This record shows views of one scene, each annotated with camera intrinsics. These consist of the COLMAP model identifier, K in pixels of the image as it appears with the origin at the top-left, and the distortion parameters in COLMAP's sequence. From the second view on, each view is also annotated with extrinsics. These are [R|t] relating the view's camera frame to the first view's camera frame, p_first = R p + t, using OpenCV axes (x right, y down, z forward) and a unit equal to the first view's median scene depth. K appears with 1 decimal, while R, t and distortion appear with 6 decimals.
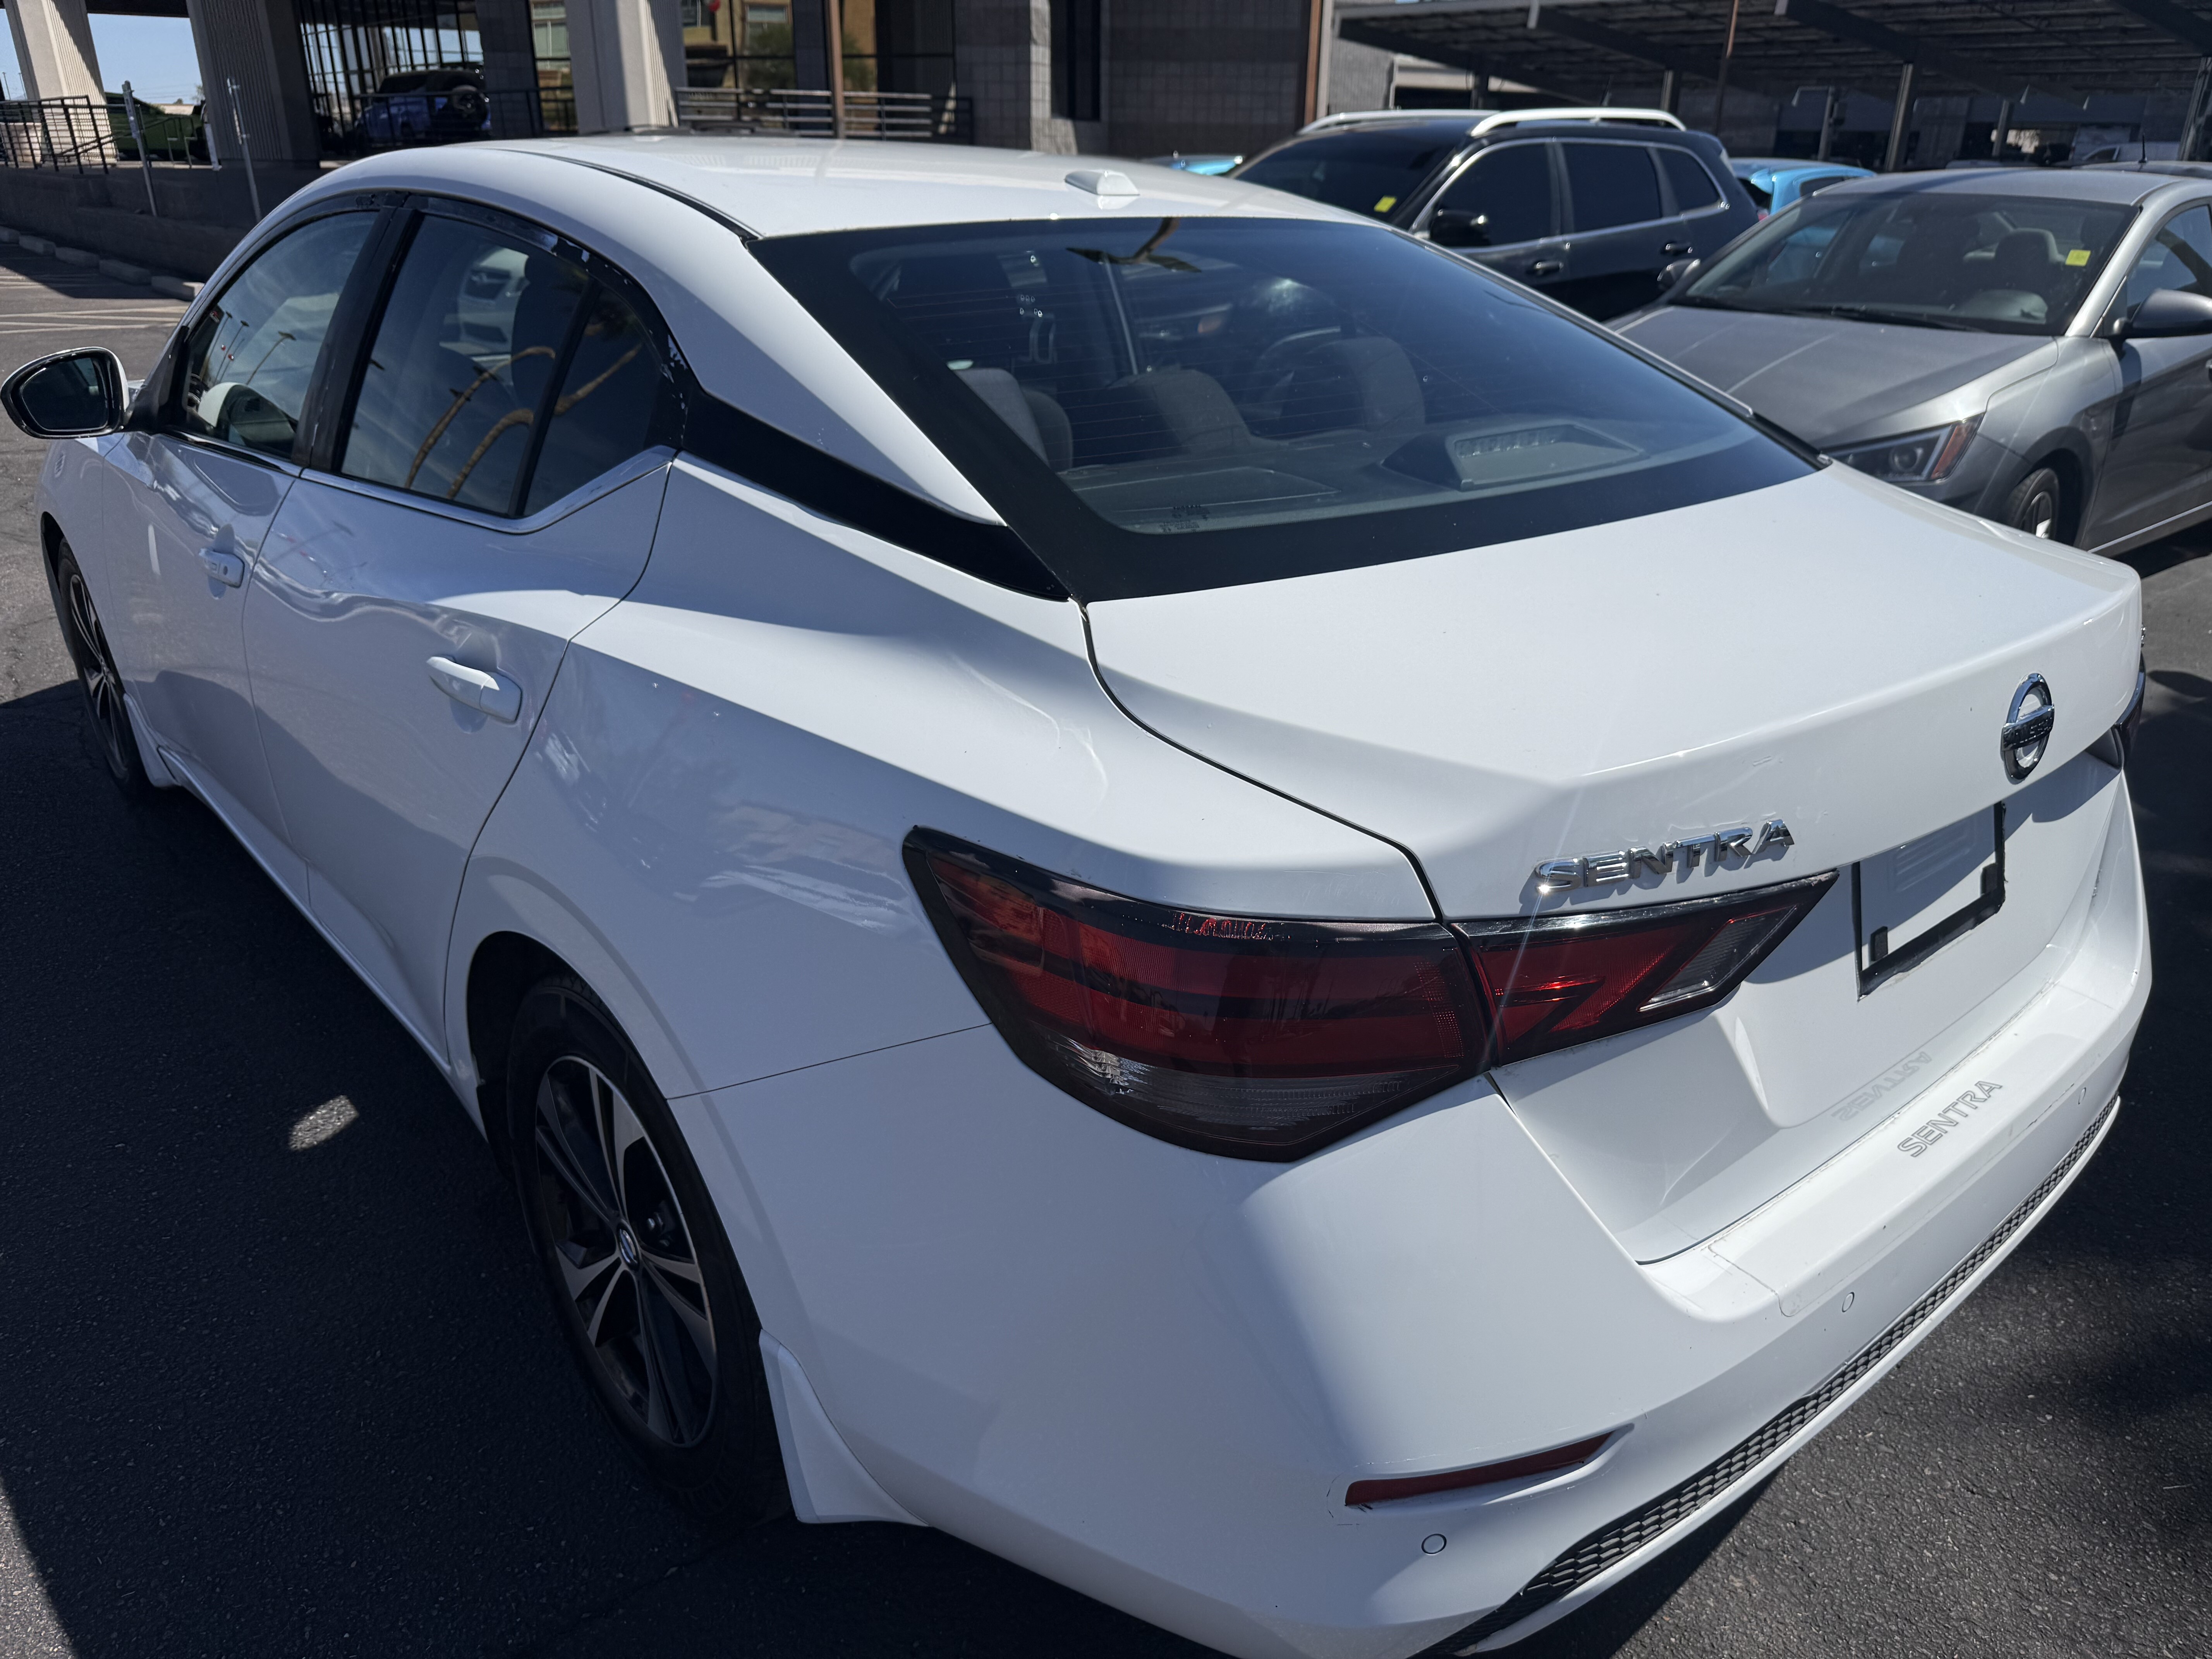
lens RADIAL K [[1623.7, 0, 1103.7], [0, 1623.7, 872.9], [0, 0, 1]] dist [-0.008400, -0.001143]
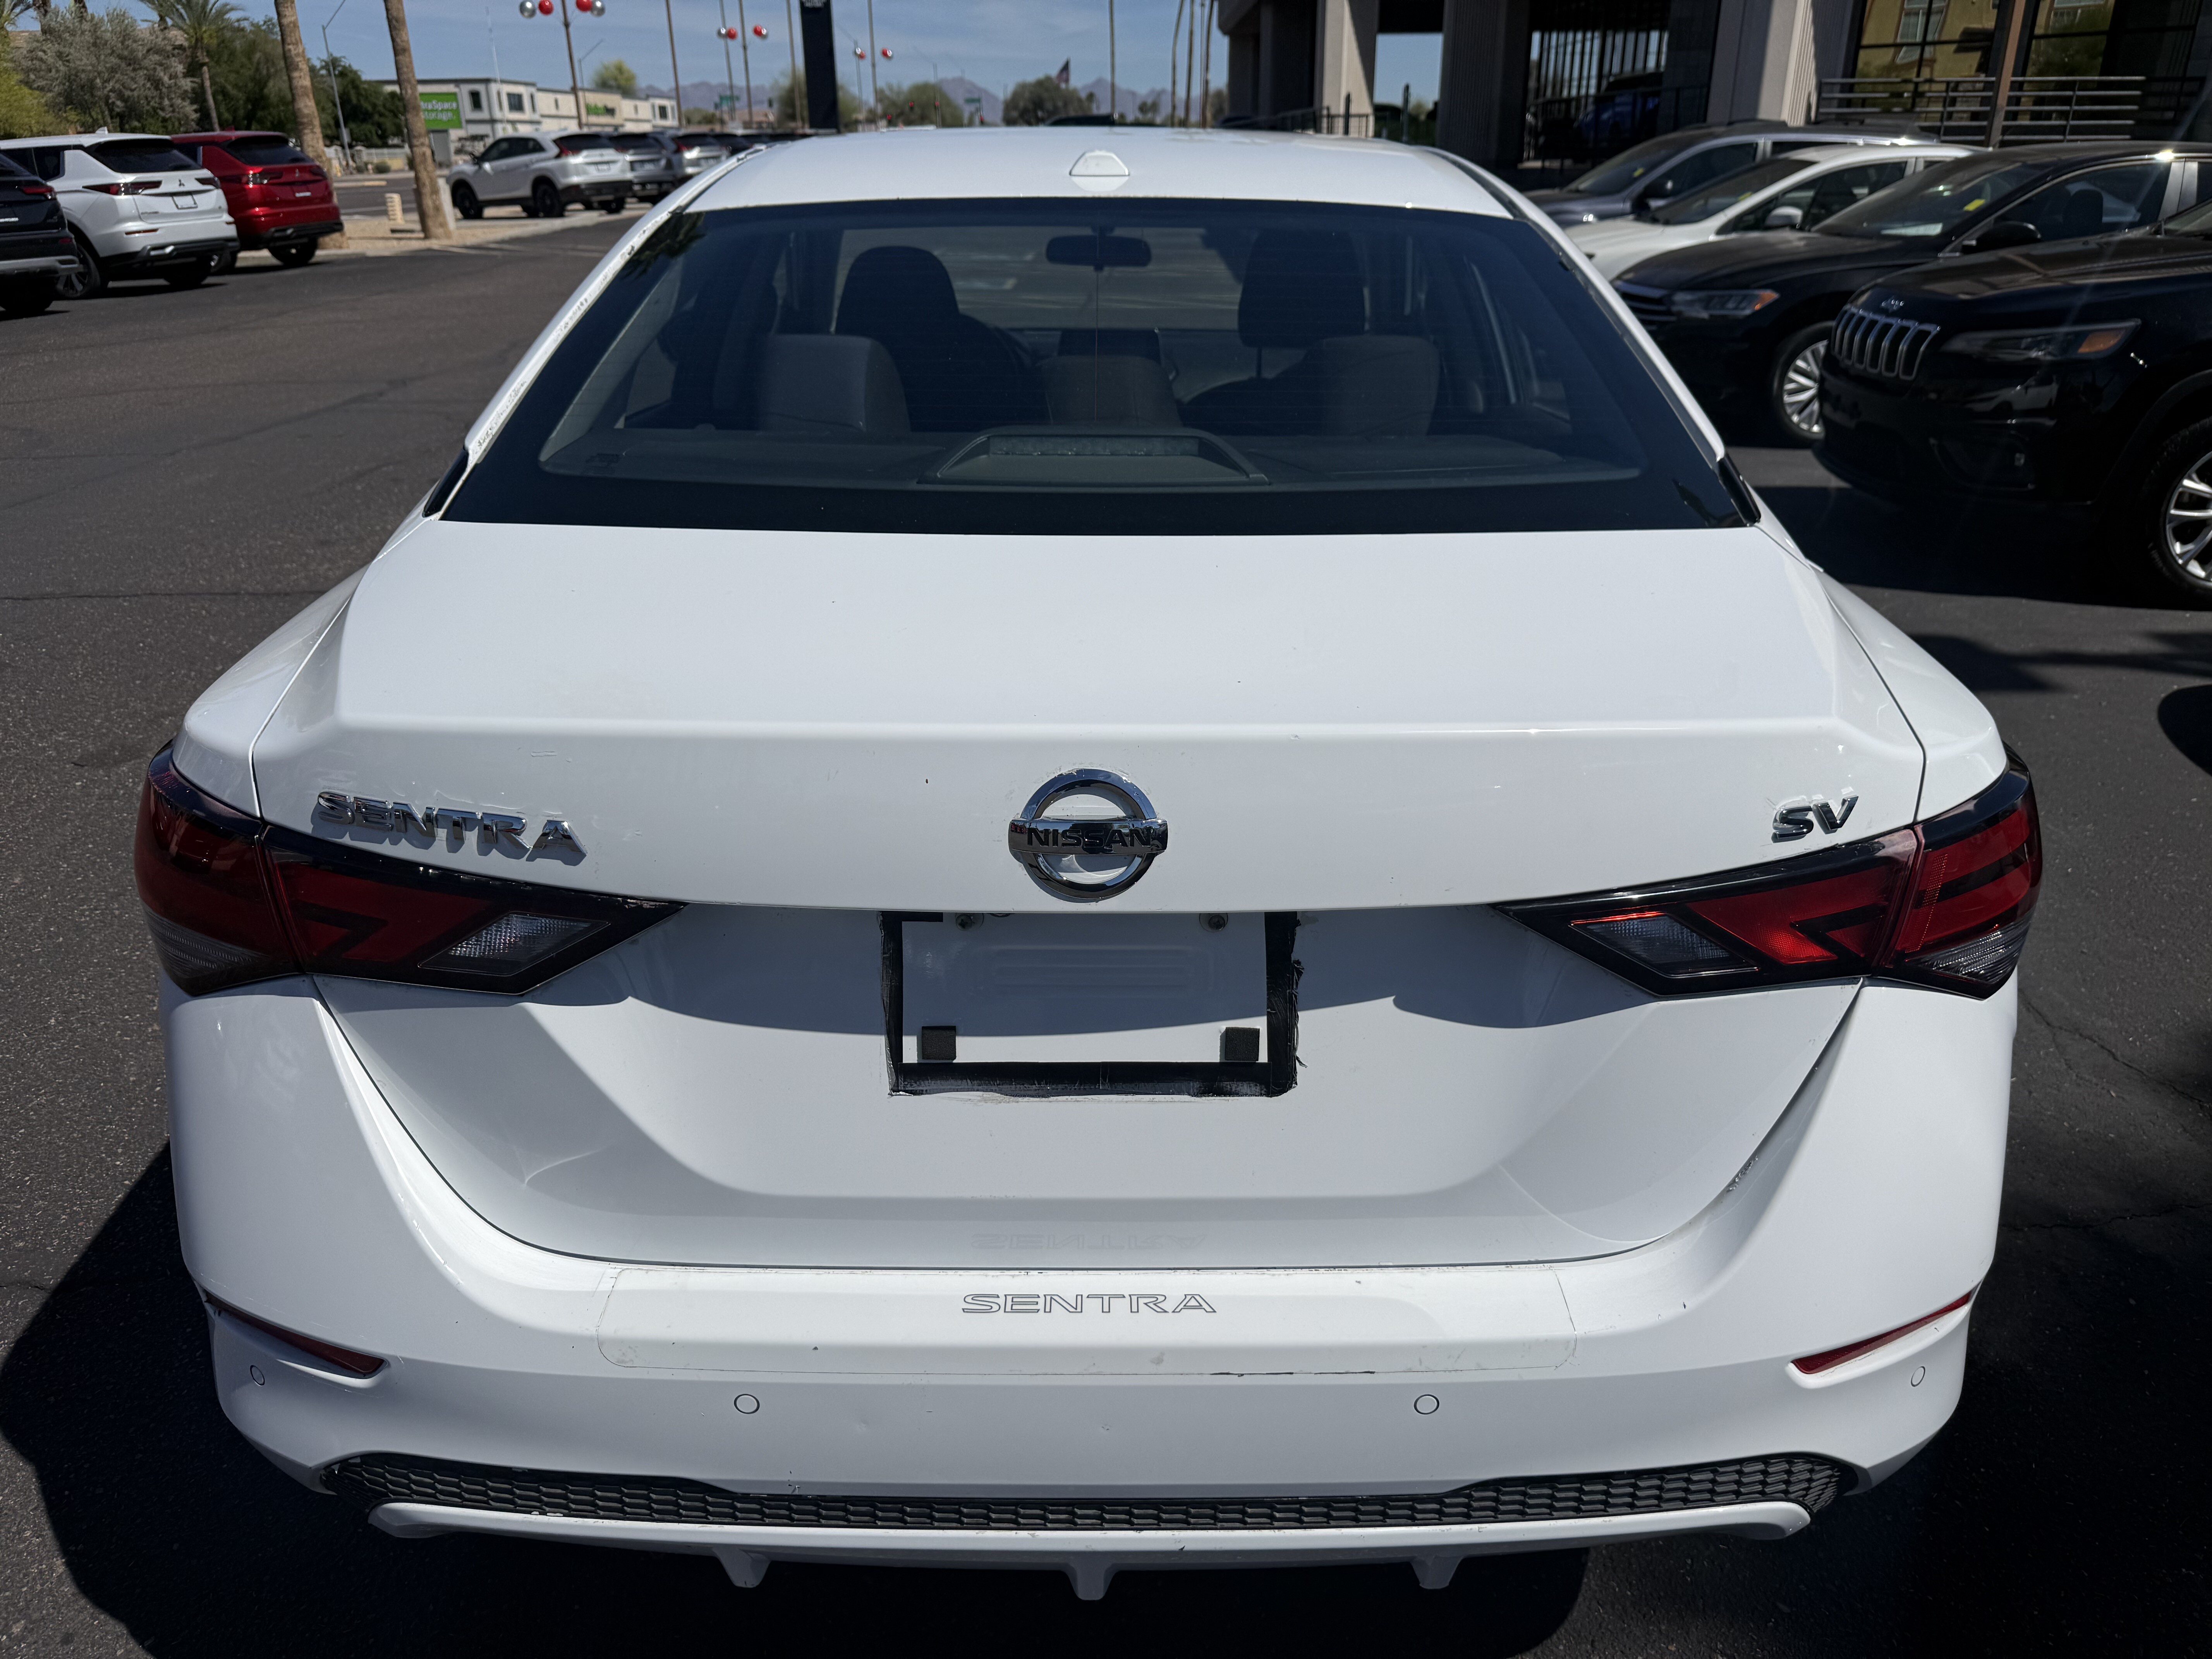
lens RADIAL K [[1622.2, 0, 1106.0], [0, 1622.2, 829.5], [0, 0, 1]] dist [-0.016866, 0.002603]
pose [[0.753665, 0.236675, -0.613167, 0.836652], [-0.248841, 0.966218, 0.067089, -0.115507], [0.608331, 0.102019, 0.787099, 0.300071]]
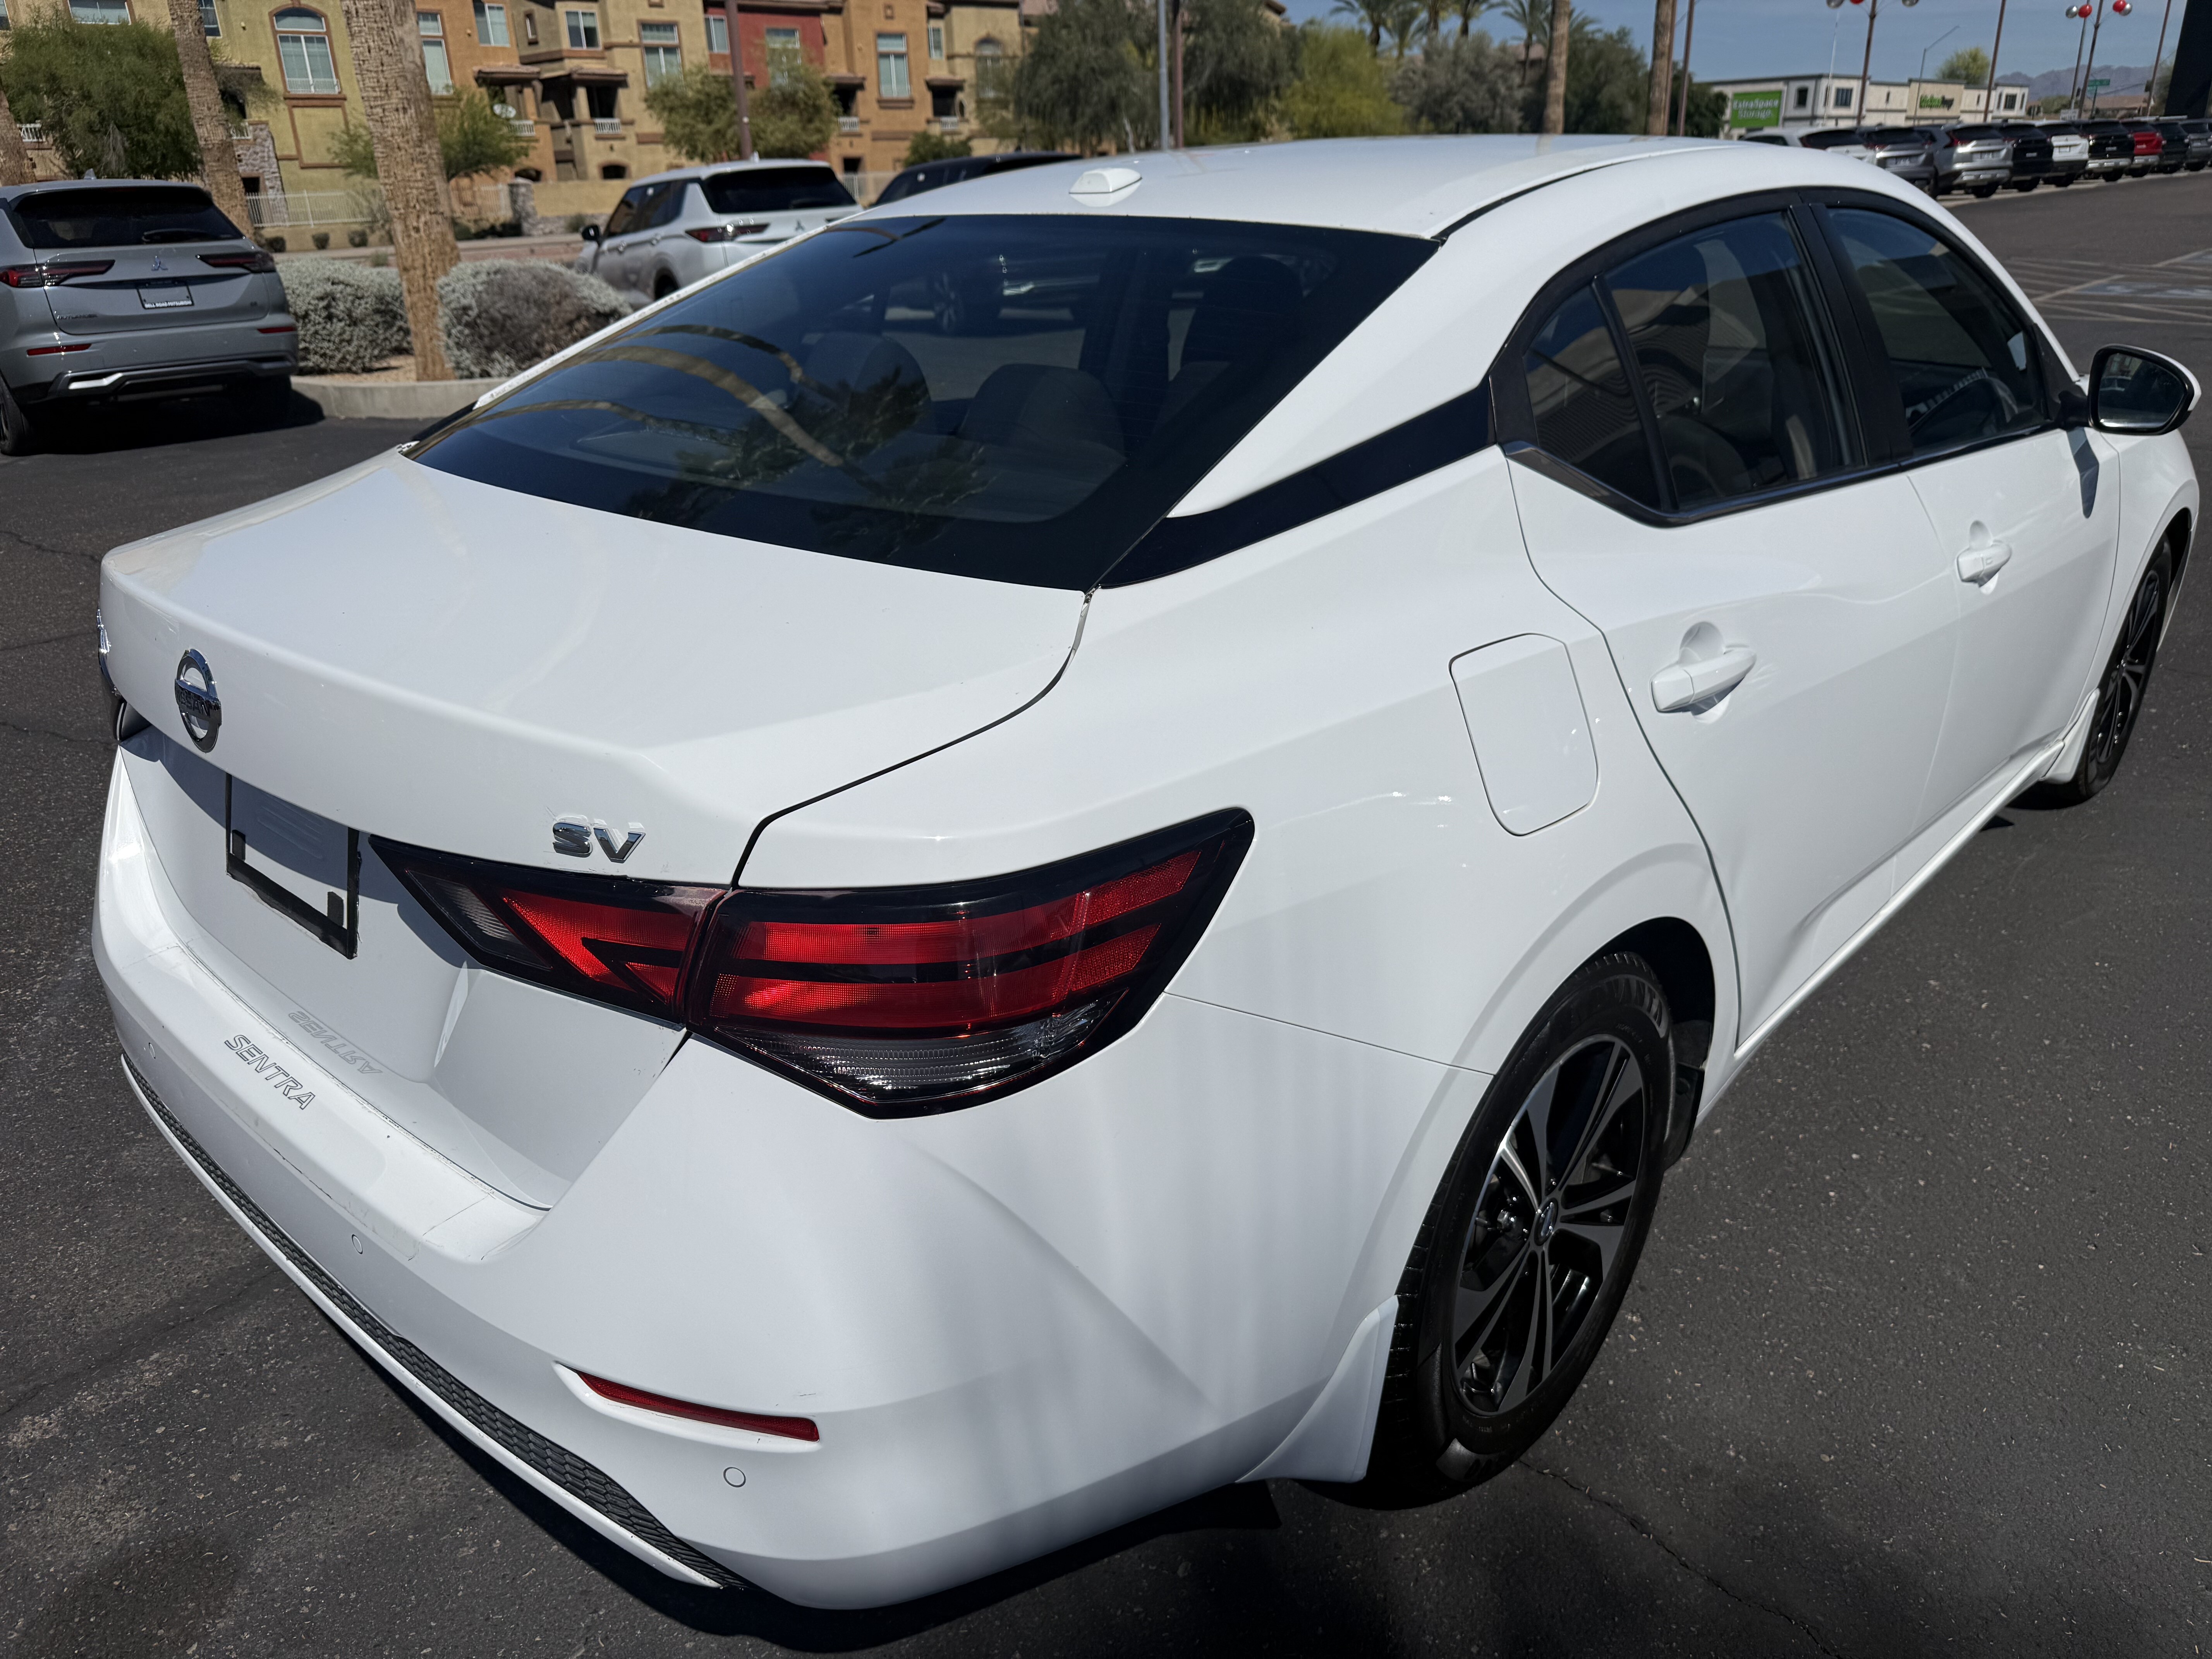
lens RADIAL K [[1622.2, 0, 1106.0], [0, 1622.2, 829.5], [0, 0, 1]] dist [-0.016866, 0.002603]
pose [[0.099469, 0.355467, -0.929381, 1.299682], [-0.368235, 0.880852, 0.297494, -0.435812], [0.924396, 0.312639, 0.218513, 1.059554]]
